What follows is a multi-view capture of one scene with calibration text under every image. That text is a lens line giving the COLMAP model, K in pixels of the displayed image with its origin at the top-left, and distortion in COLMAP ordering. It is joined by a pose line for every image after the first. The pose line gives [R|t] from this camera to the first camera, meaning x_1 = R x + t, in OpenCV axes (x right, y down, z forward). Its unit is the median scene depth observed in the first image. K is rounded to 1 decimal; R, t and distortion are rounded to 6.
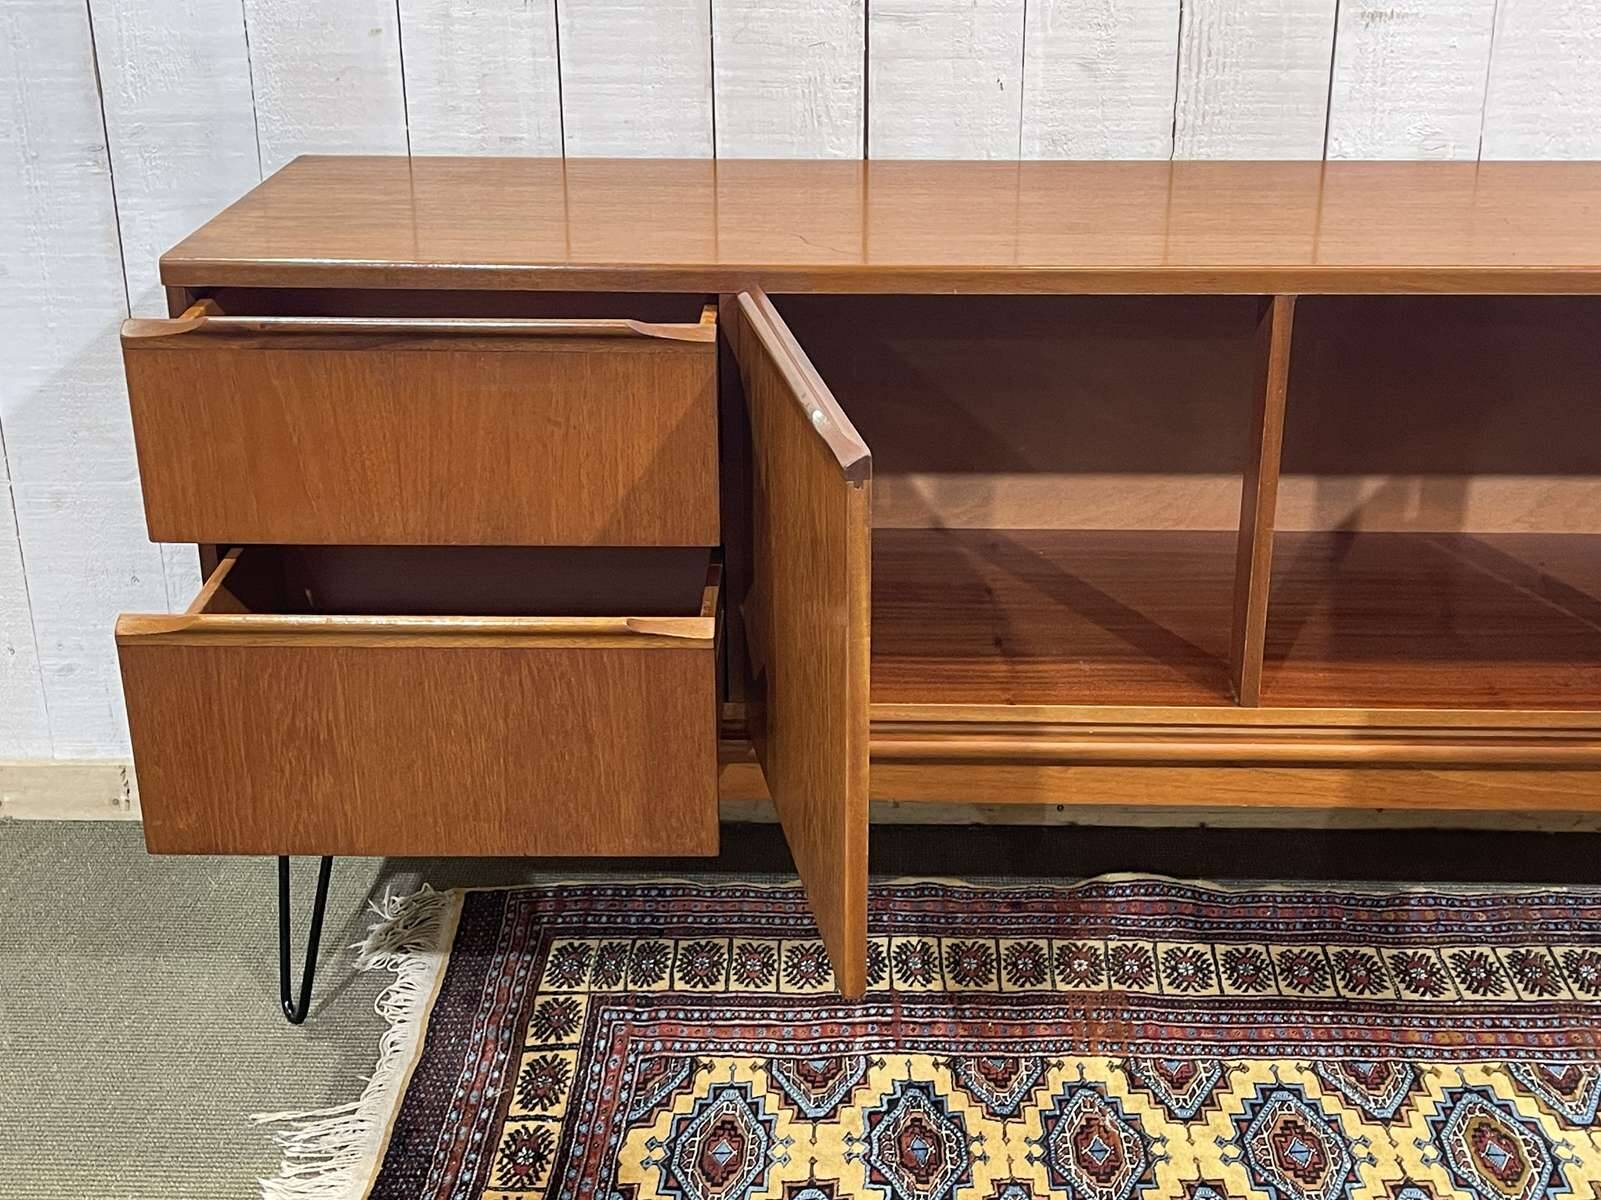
lens RADIAL K [[2105.7, 0, 825.9], [0, 2105.7, 608.6], [0, 0, 1]] dist [0.114482, -0.334281]
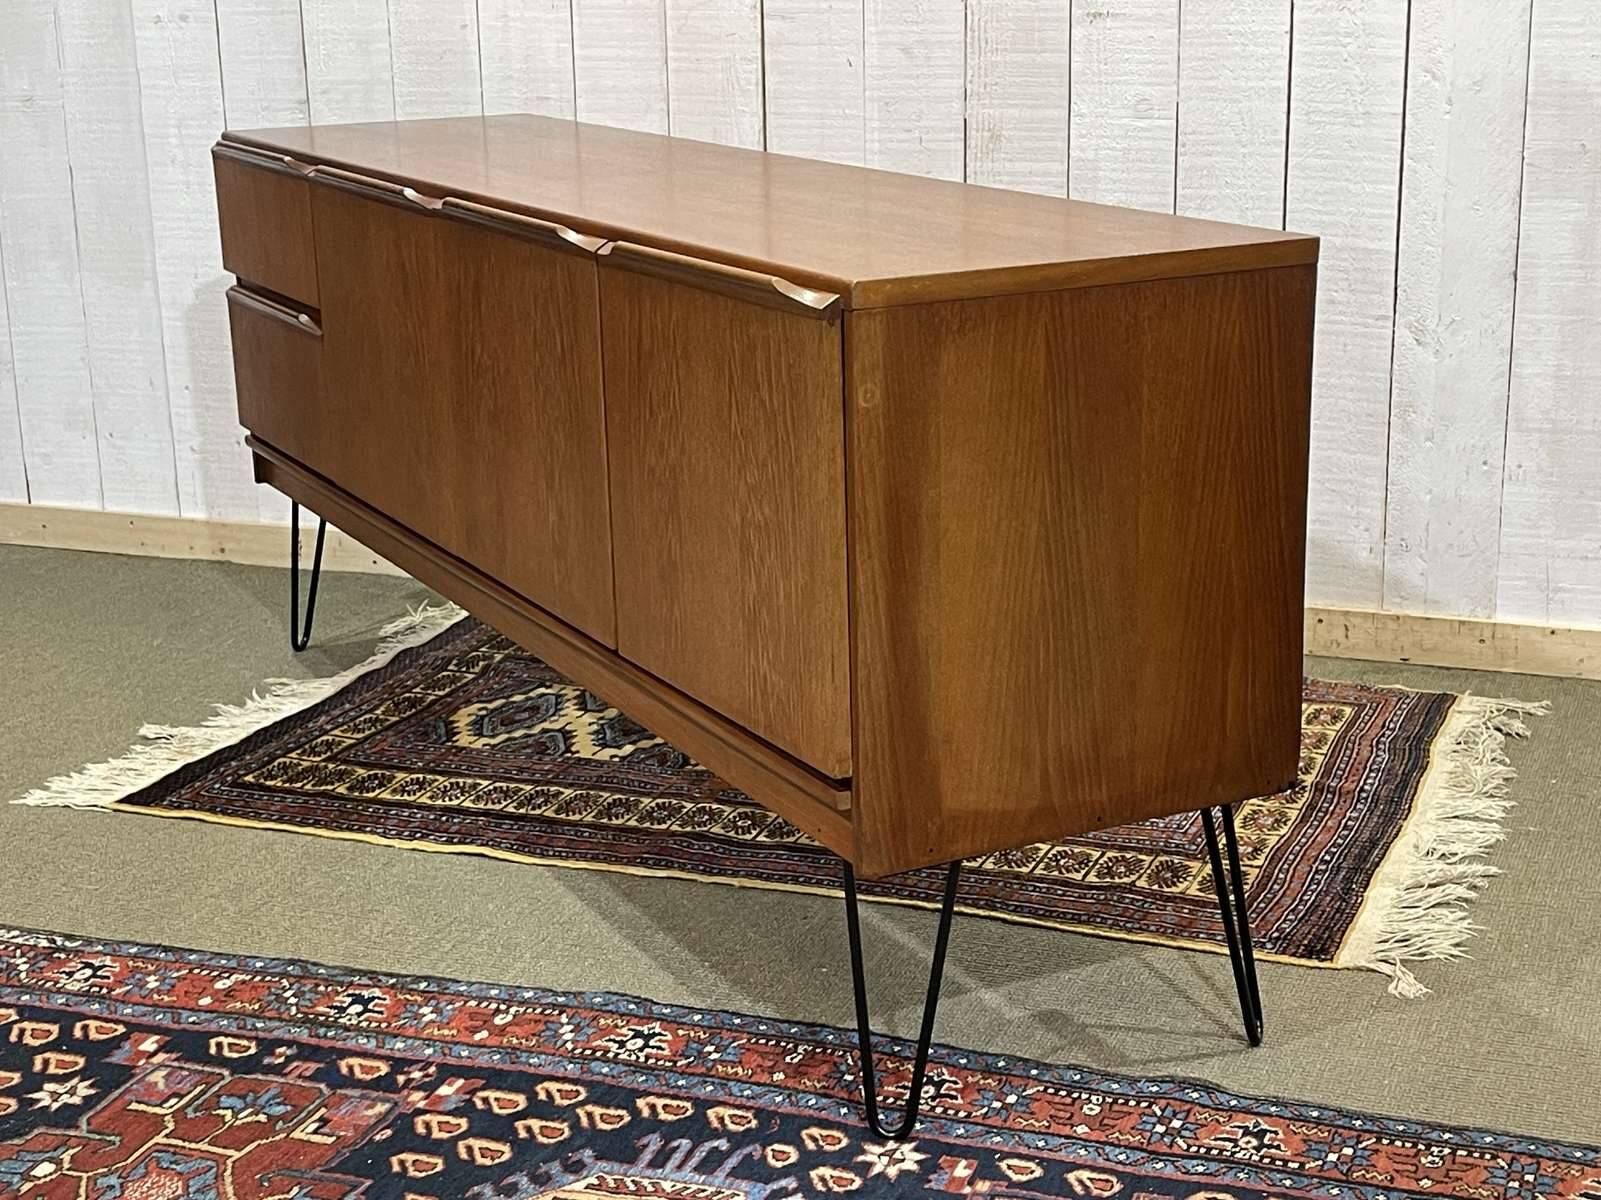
lens RADIAL K [[2502.7, 0, 819.9], [0, 2502.7, 601.0], [0, 0, 1]] dist [0.167360, -0.591261]
pose [[0.943468, 0.074126, -0.323068, 0.654982], [-0.110628, 0.989204, -0.096104, 0.287344], [0.312457, 0.126412, 0.941483, -0.586477]]
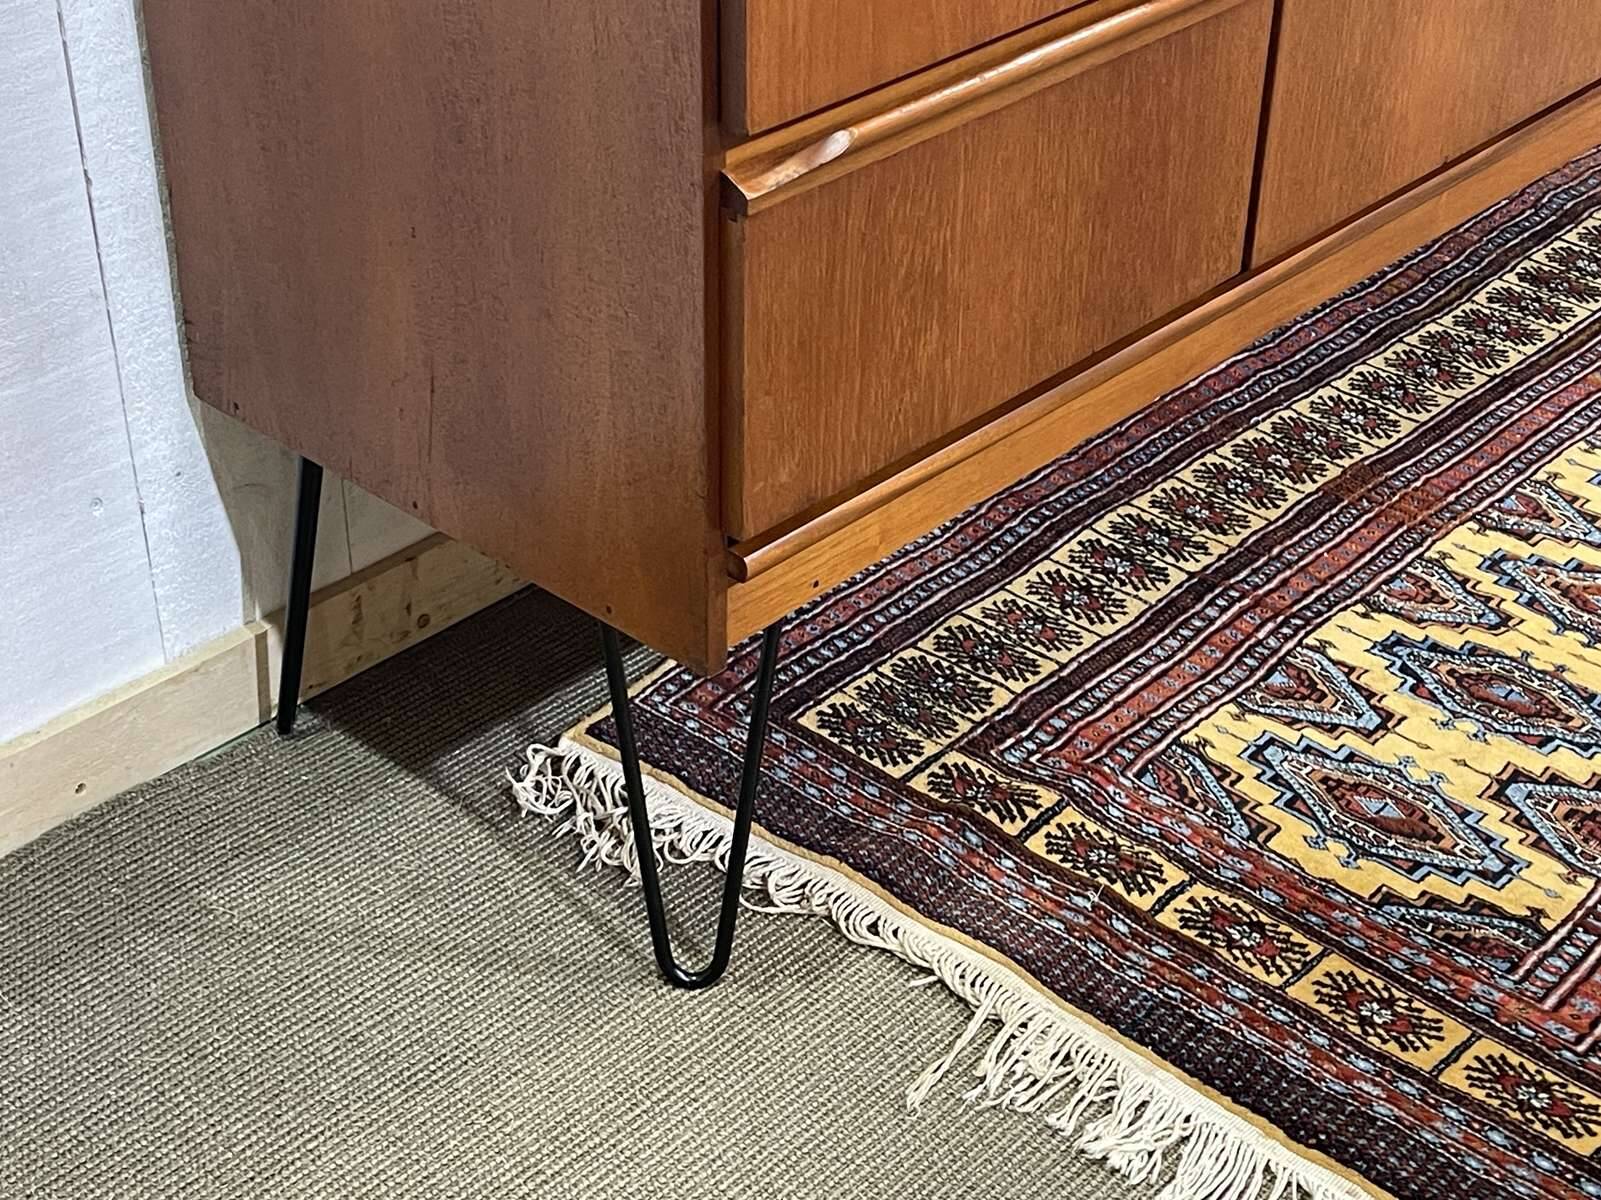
lens RADIAL K [[2550.9, 0, 805.6], [0, 2550.9, 611.5], [0, 0, 1]] dist [0.180405, -0.698153]
pose [[0.662025, -0.401040, 0.633159, -0.649622], [0.273181, 0.915797, 0.294427, -0.117257], [-0.697922, -0.021951, 0.715837, 0.432290]]
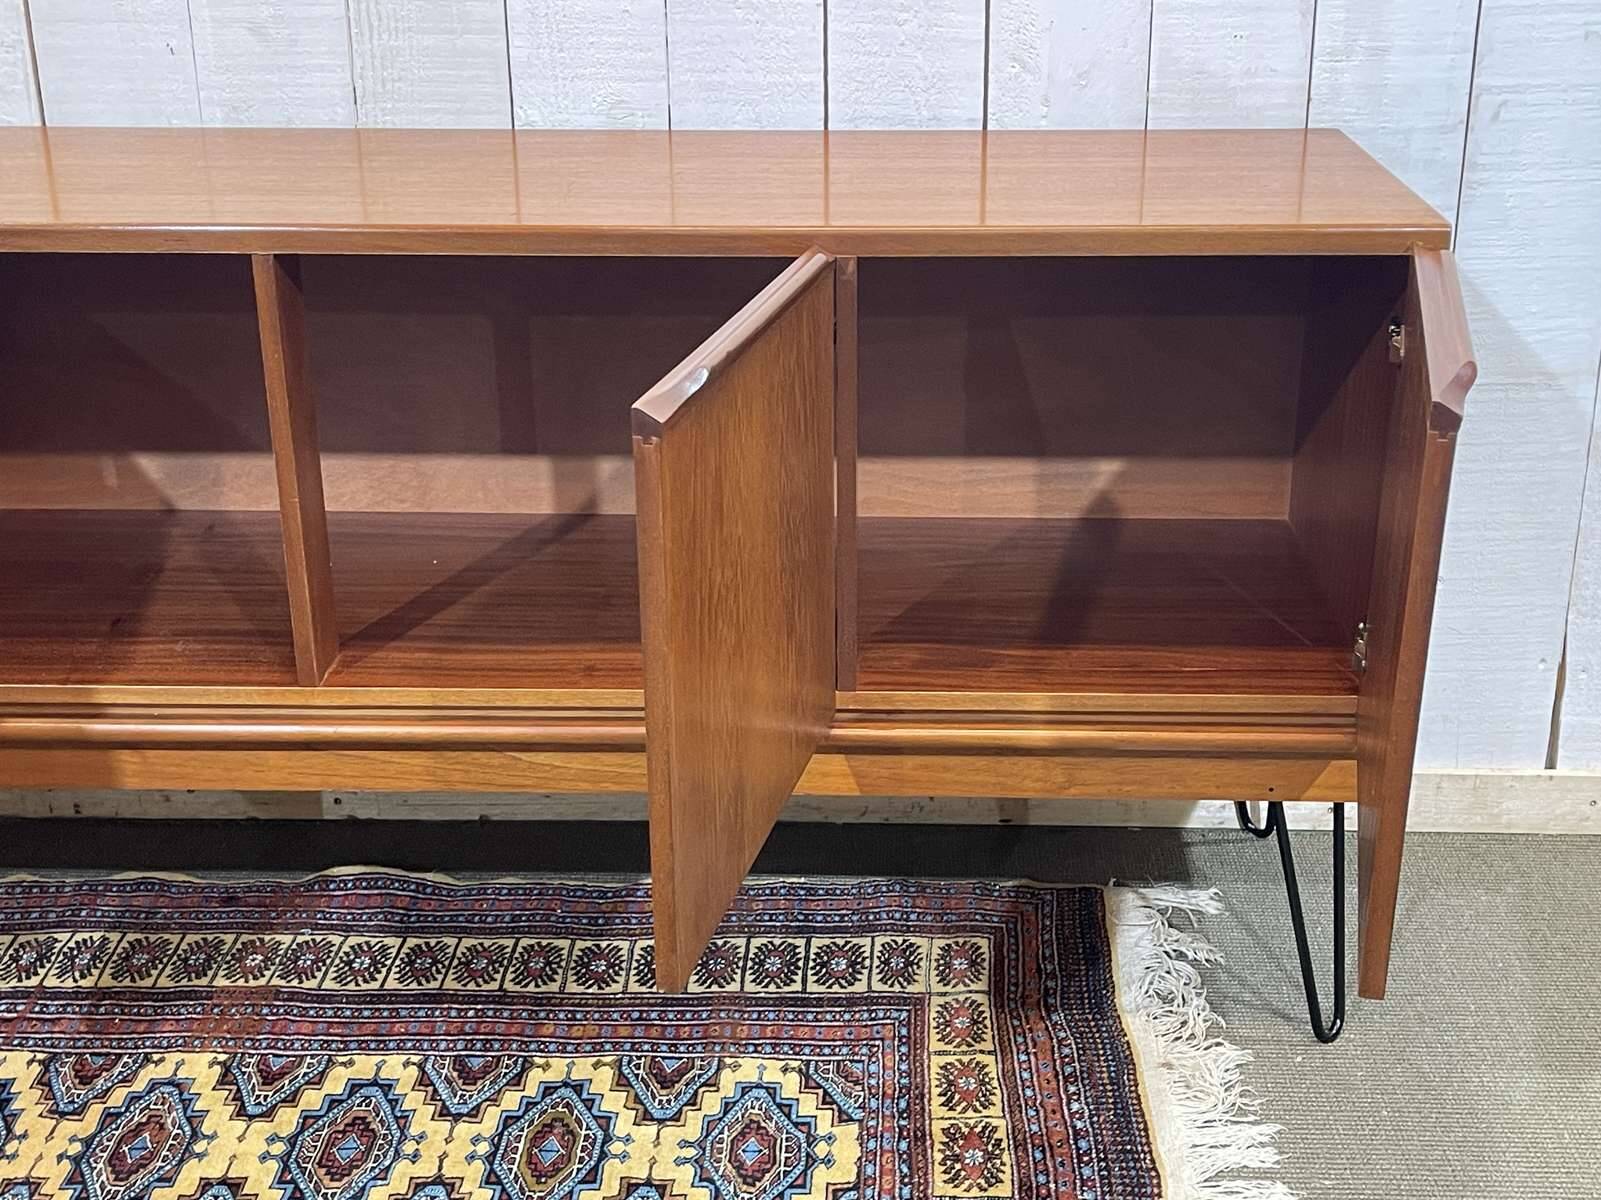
lens RADIAL K [[2105.7, 0, 825.9], [0, 2105.7, 608.6], [0, 0, 1]] dist [0.114482, -0.334281]
pose [[0.999943, -0.000829, -0.010672, 0.397627], [0.000720, 0.999947, -0.010264, 0.018851], [0.010680, 0.010256, 0.999890, 0.034163]]
